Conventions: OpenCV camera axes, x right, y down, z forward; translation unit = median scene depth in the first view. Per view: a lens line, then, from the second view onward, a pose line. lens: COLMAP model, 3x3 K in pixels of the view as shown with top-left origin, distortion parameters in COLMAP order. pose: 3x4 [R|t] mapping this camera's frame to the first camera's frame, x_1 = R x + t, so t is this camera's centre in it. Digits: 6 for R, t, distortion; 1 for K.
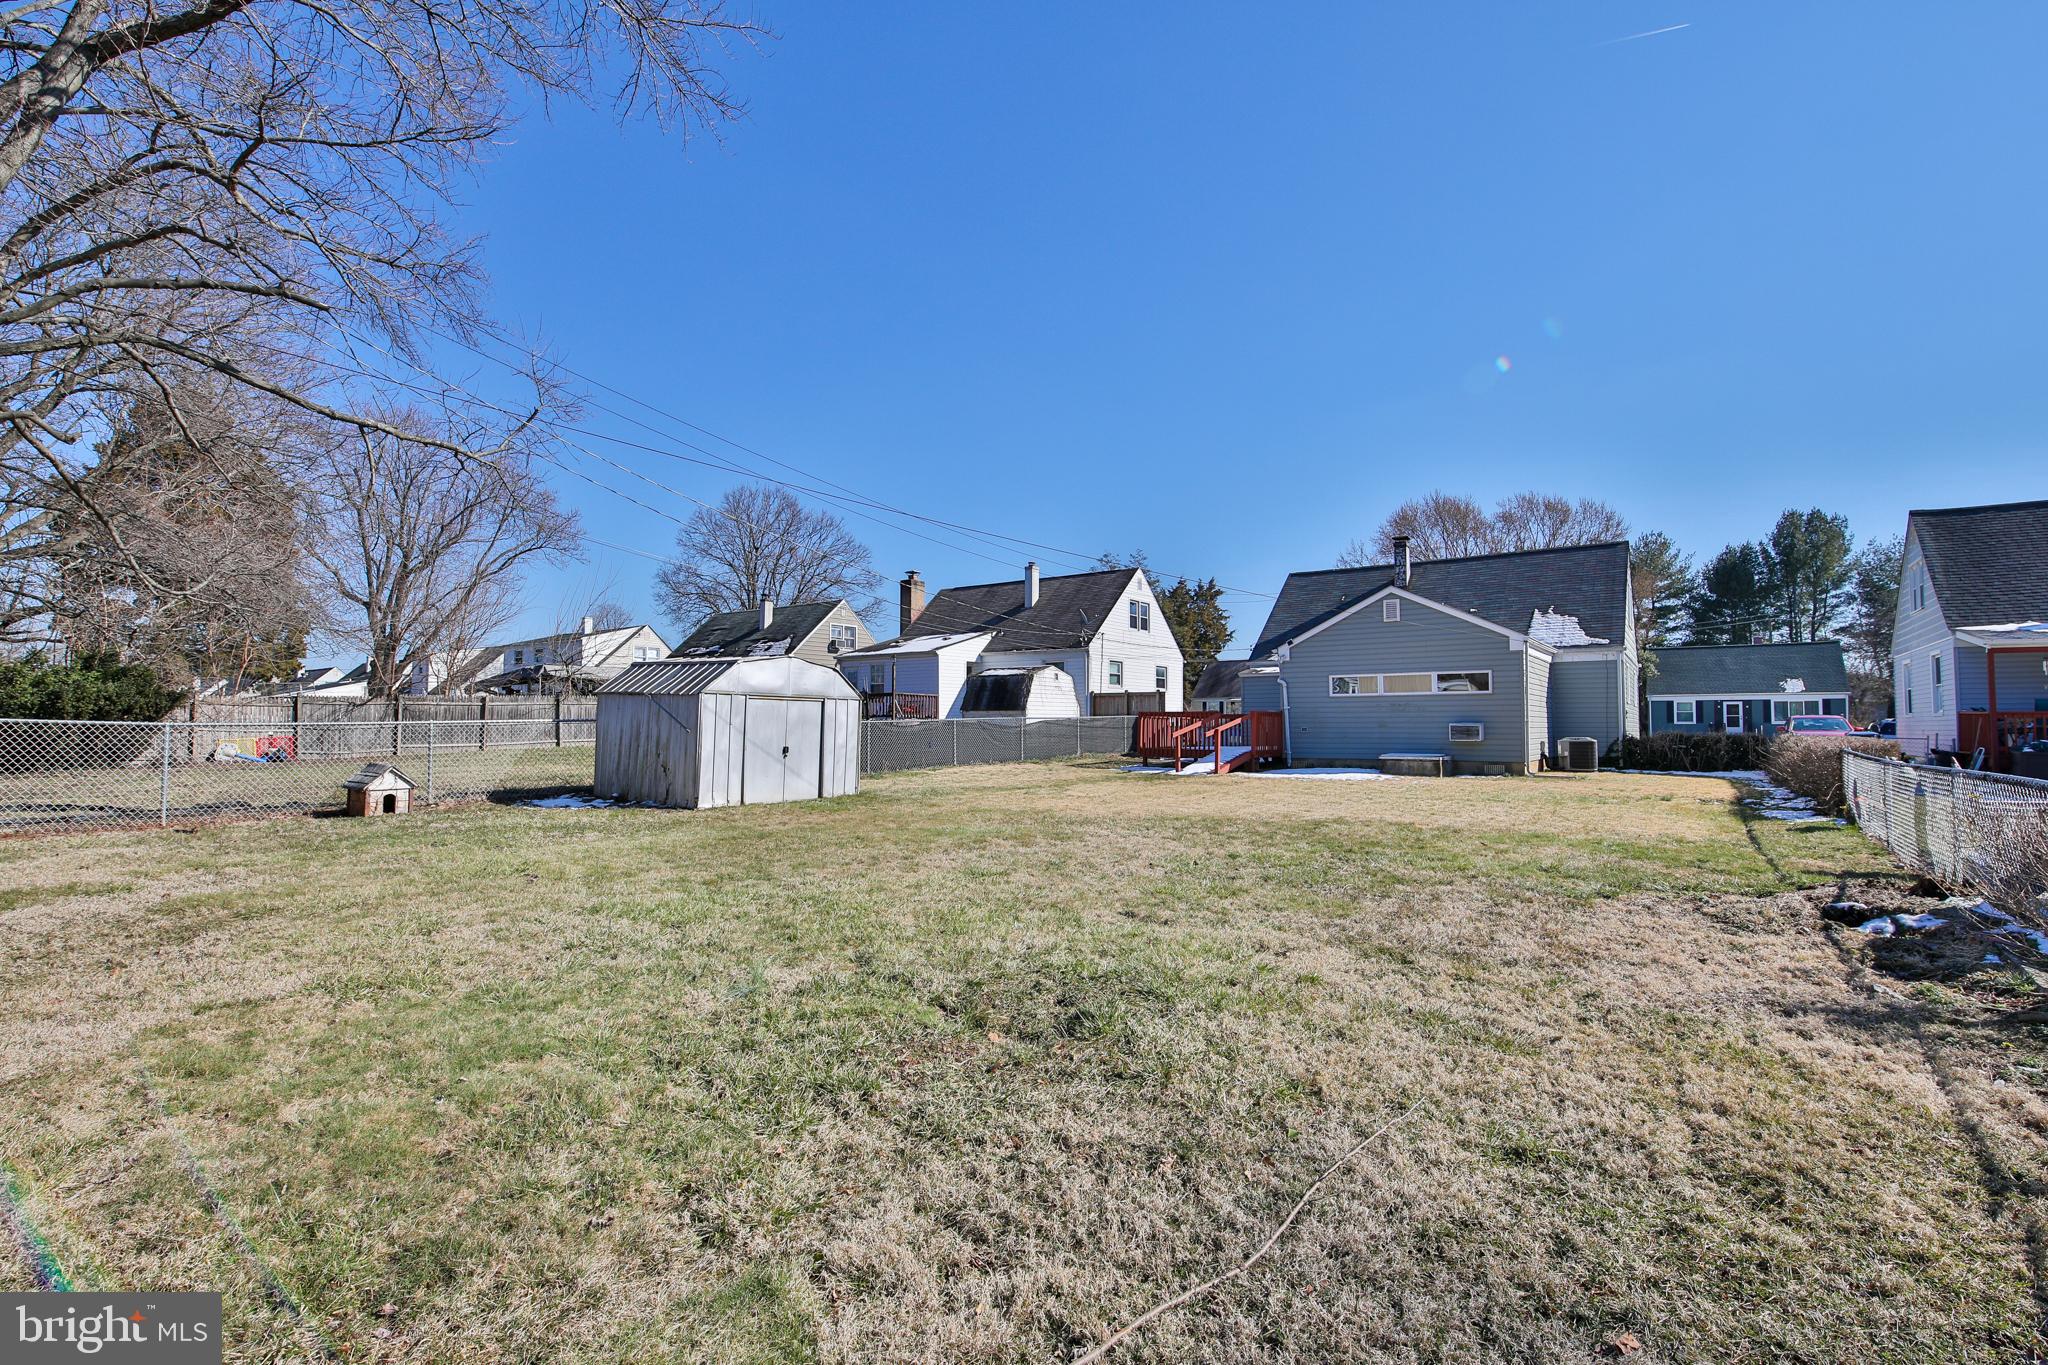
lens RADIAL K [[941.8, 0, 1030.2], [0, 941.8, 688.9], [0, 0, 1]] dist [-0.001263, -0.011714]
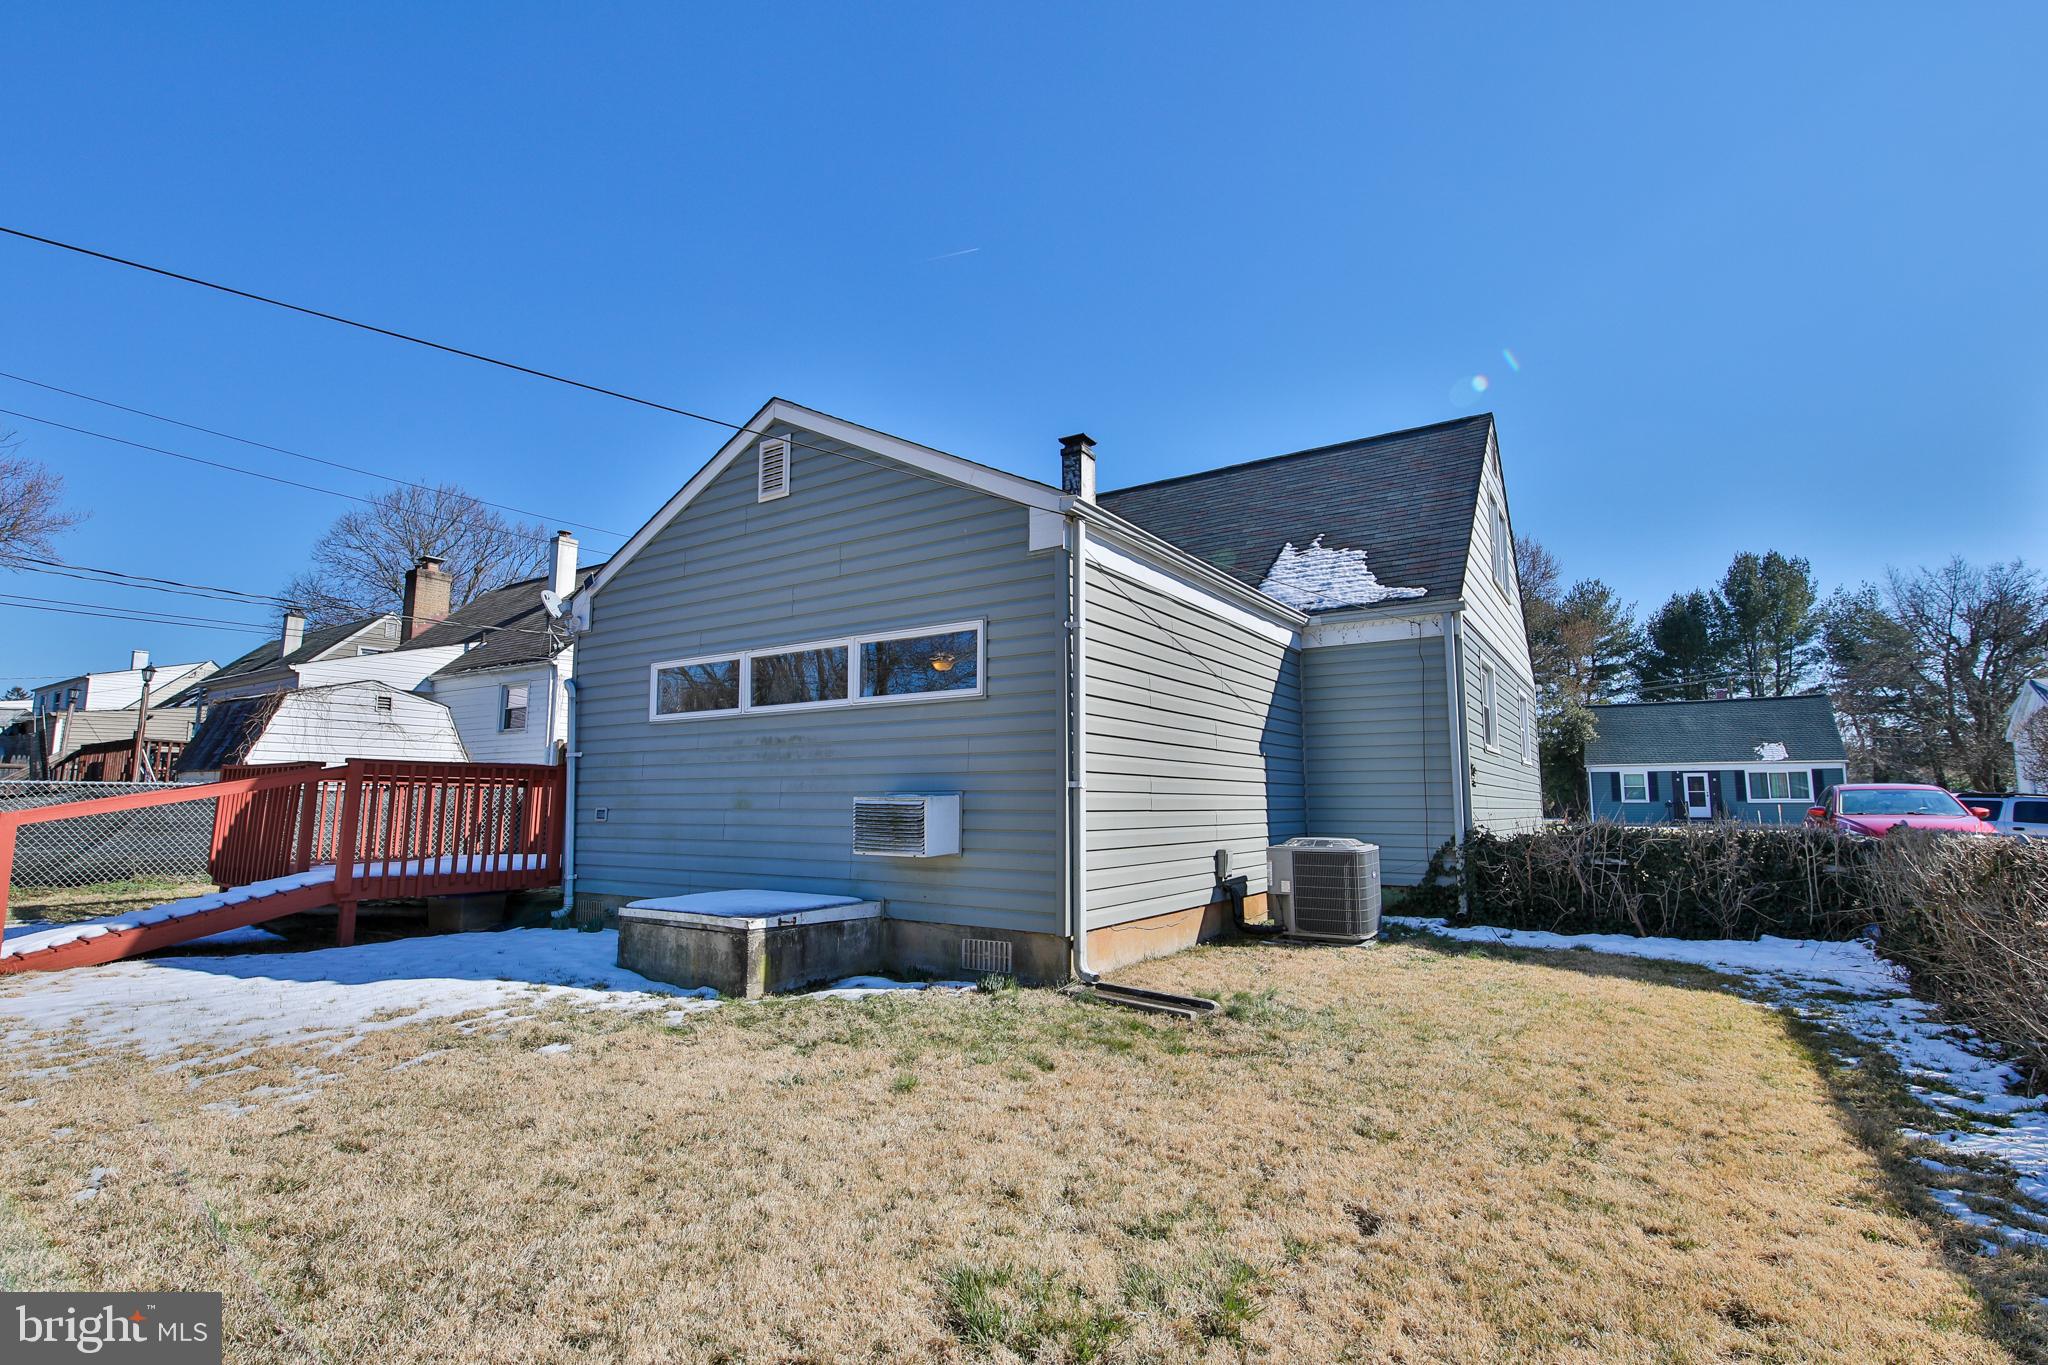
lens RADIAL K [[931.1, 0, 1044.6], [0, 931.1, 683.2], [0, 0, 1]] dist [0.000400, -0.010341]
pose [[0.999048, 0.006867, 0.043080, 0.134151], [-0.002960, 0.995928, -0.090109, 0.007442], [-0.043523, 0.089896, 0.995000, 0.189370]]
